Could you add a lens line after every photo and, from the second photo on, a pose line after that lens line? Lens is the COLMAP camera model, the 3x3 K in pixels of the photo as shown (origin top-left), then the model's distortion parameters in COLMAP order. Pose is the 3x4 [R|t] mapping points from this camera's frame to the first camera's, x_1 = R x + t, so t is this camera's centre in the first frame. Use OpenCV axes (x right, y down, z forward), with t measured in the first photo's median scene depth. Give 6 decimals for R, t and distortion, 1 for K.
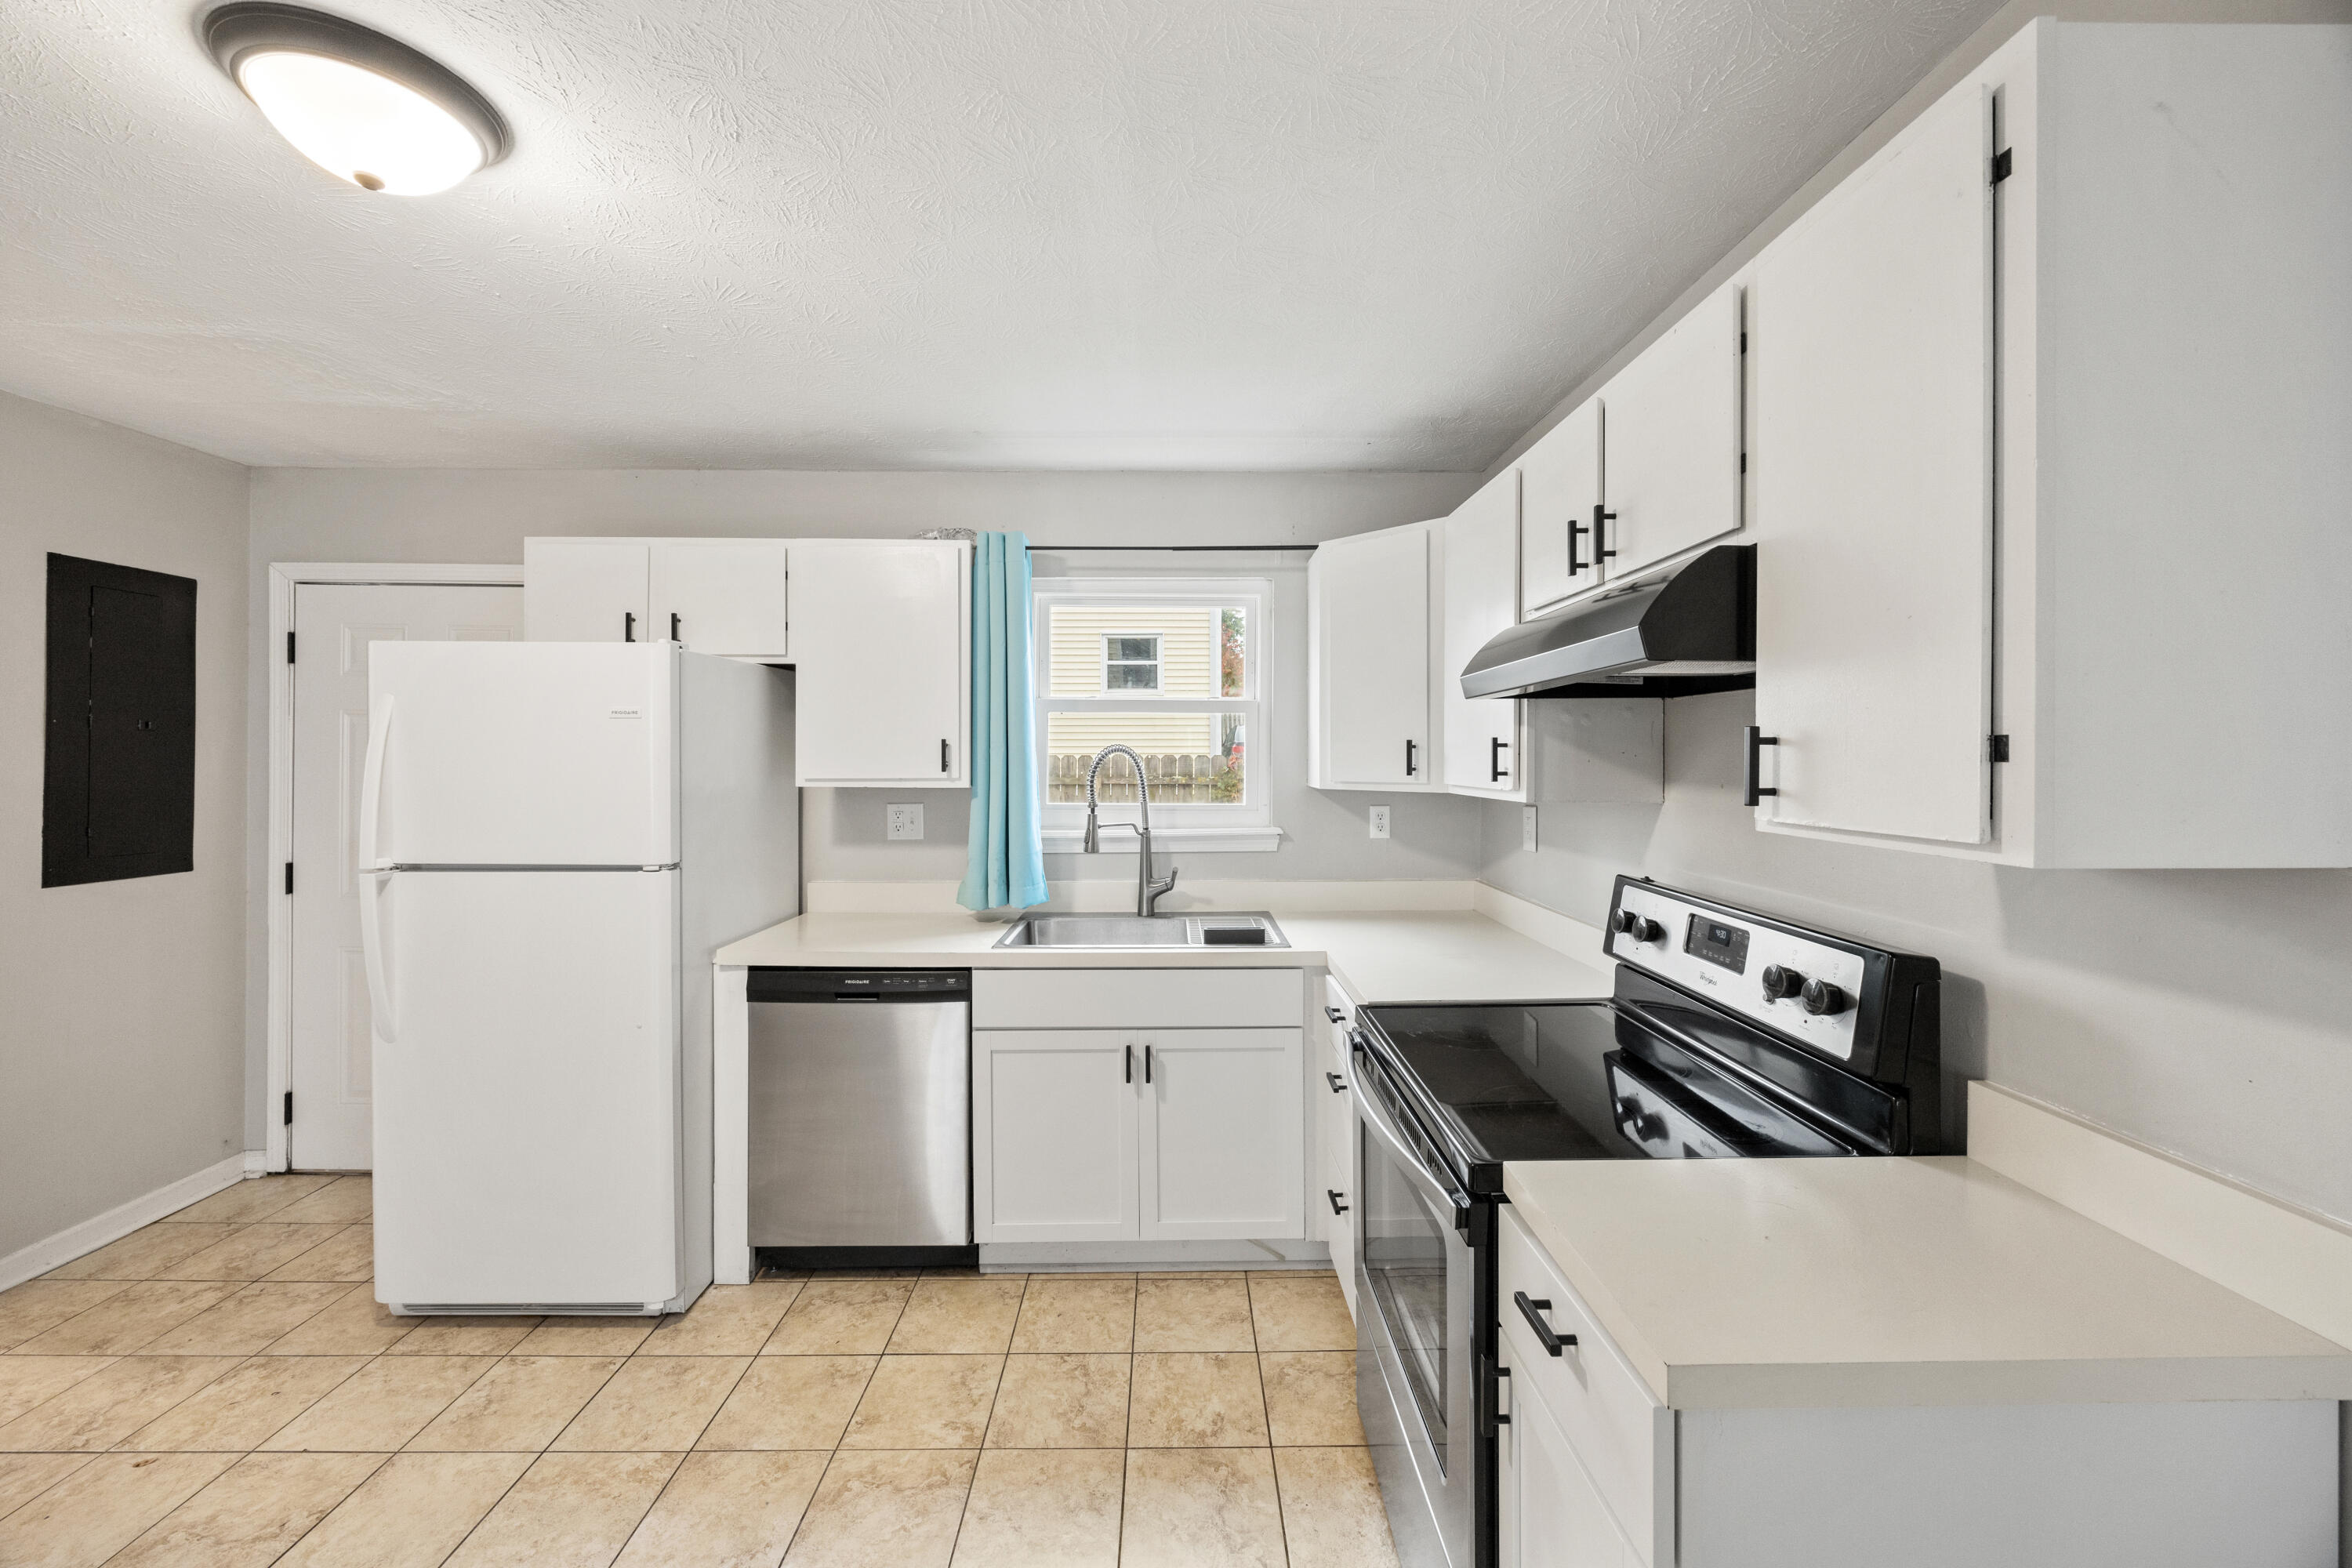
lens RADIAL K [[898.7, 0, 1182.8], [0, 898.7, 761.0], [0, 0, 1]] dist [-0.003706, -0.000146]
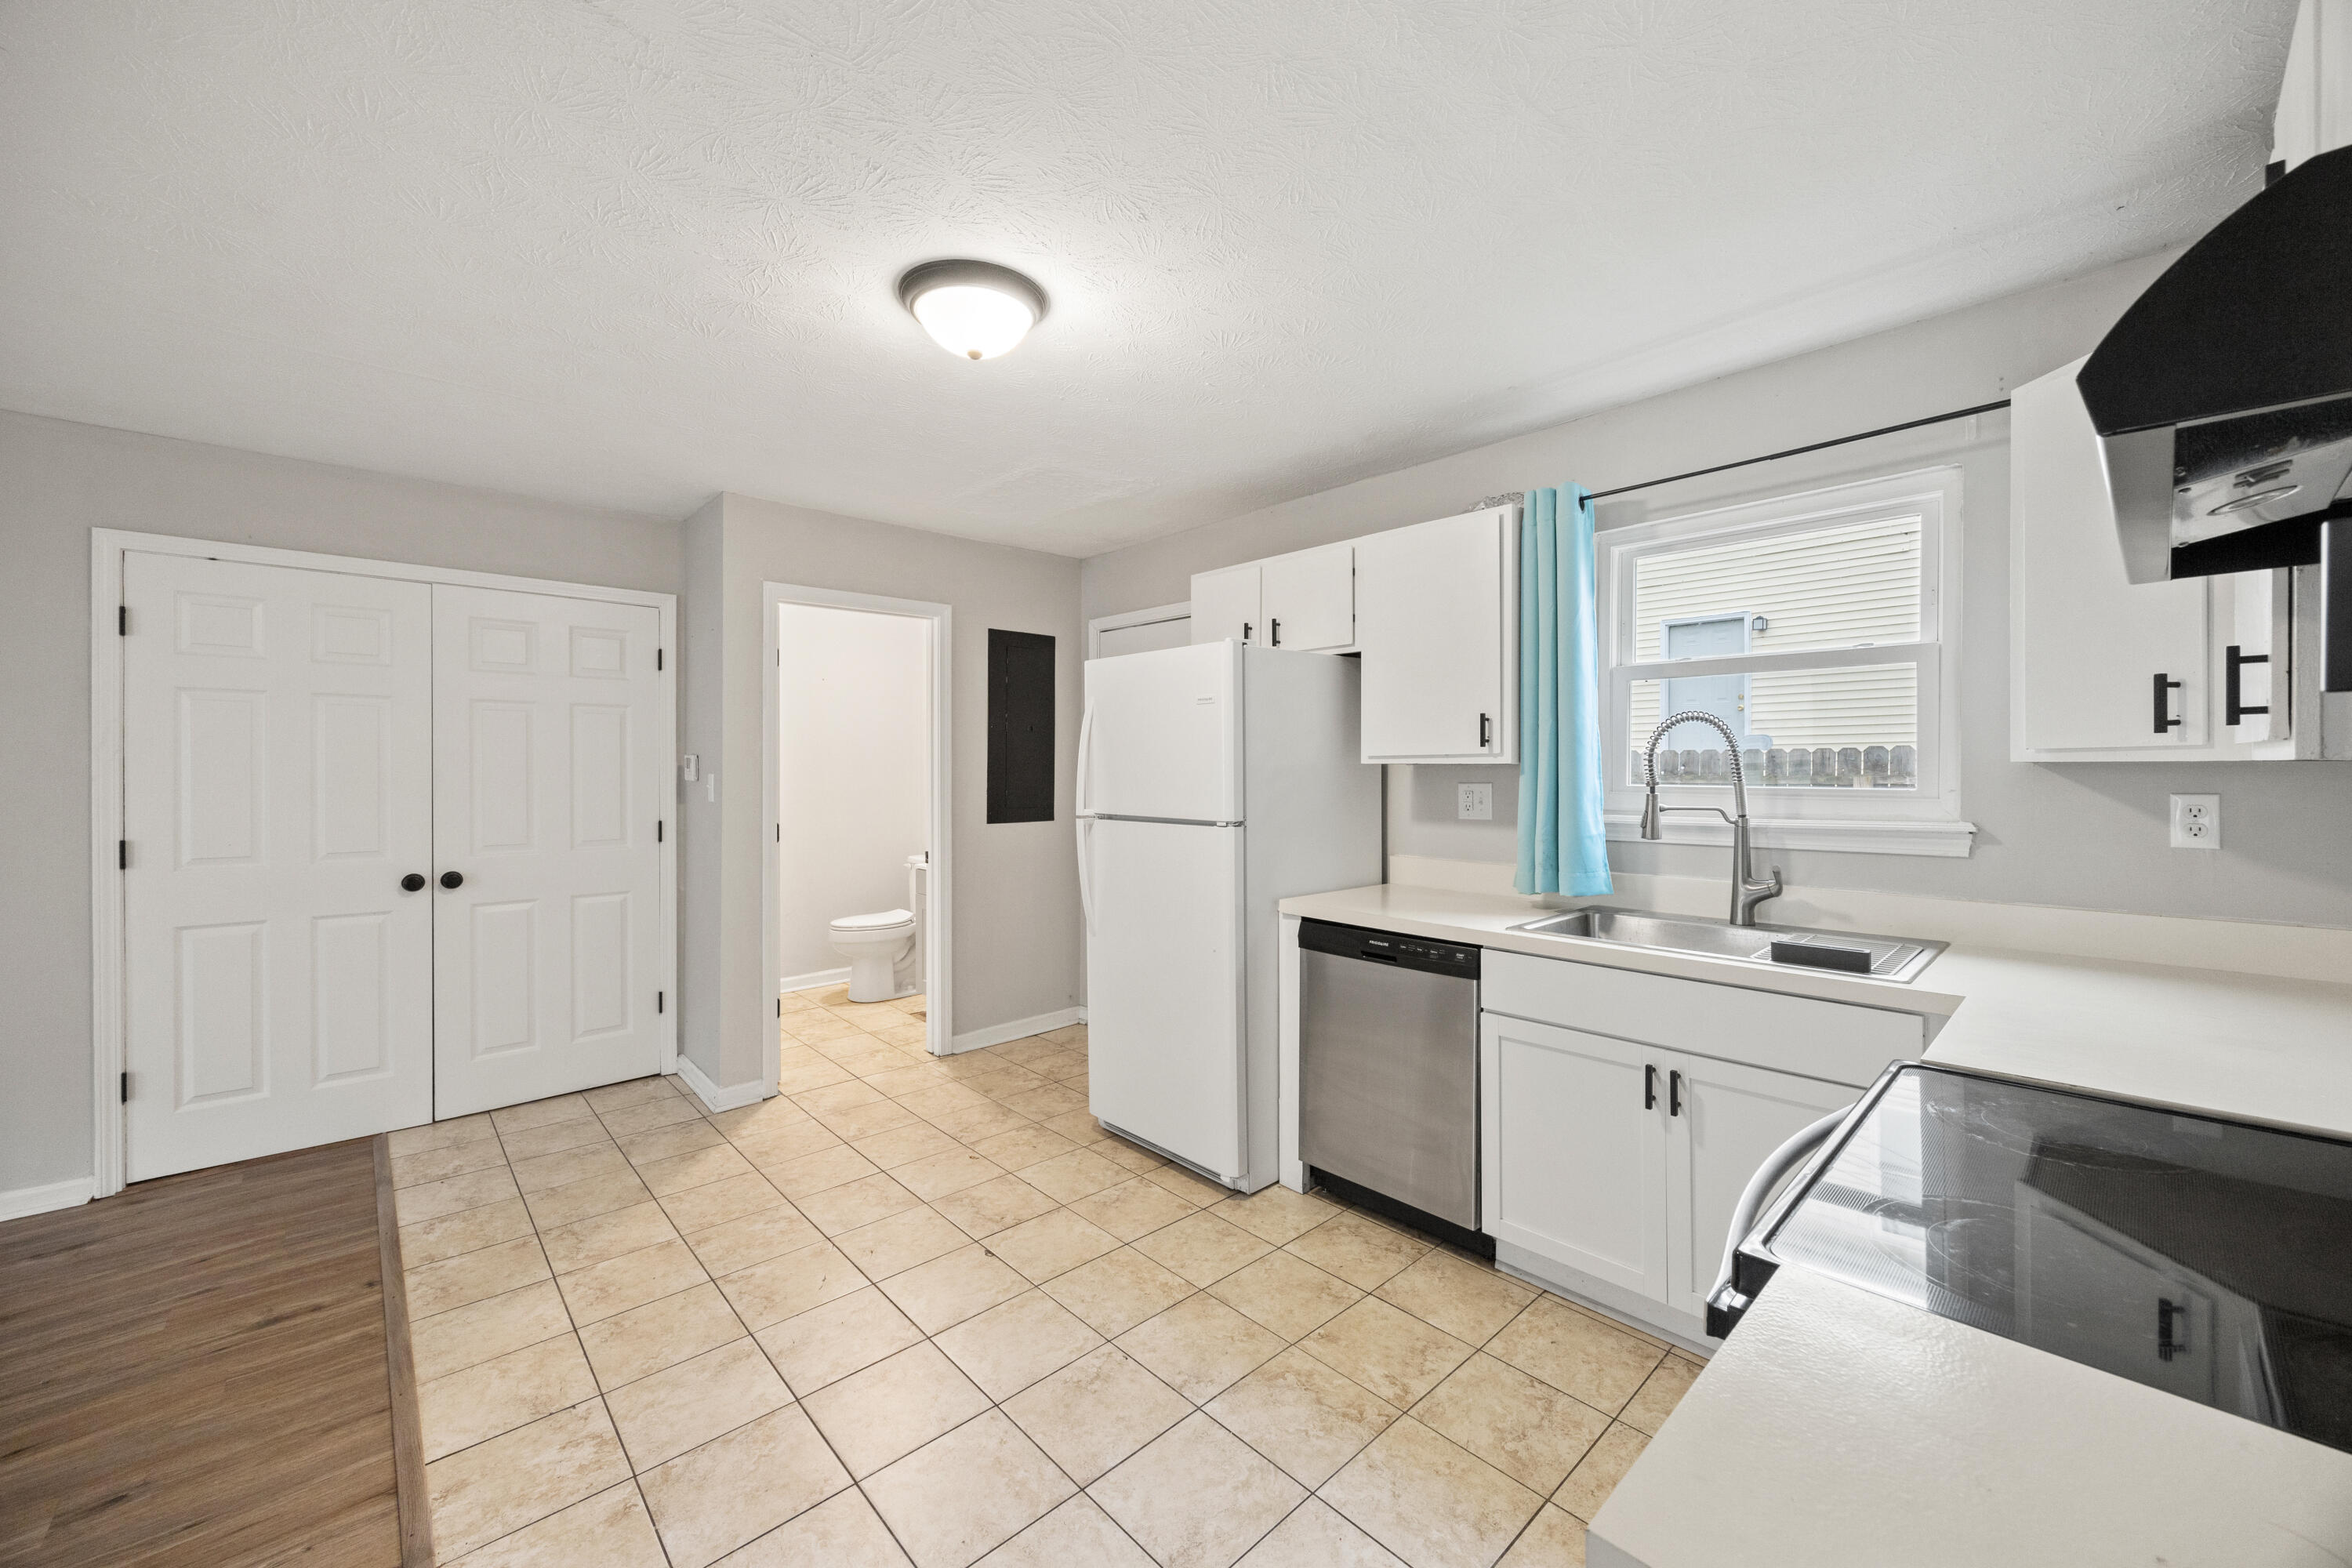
lens RADIAL K [[901.0, 0, 1178.4], [0, 901.0, 771.9], [0, 0, 1]] dist [-0.002616, 0.000089]
pose [[0.668807, 0.000159, -0.743436, 0.273494], [0.000353, 1.000000, 0.000532, 0.044039], [0.743436, -0.000618, 0.668807, 0.114846]]
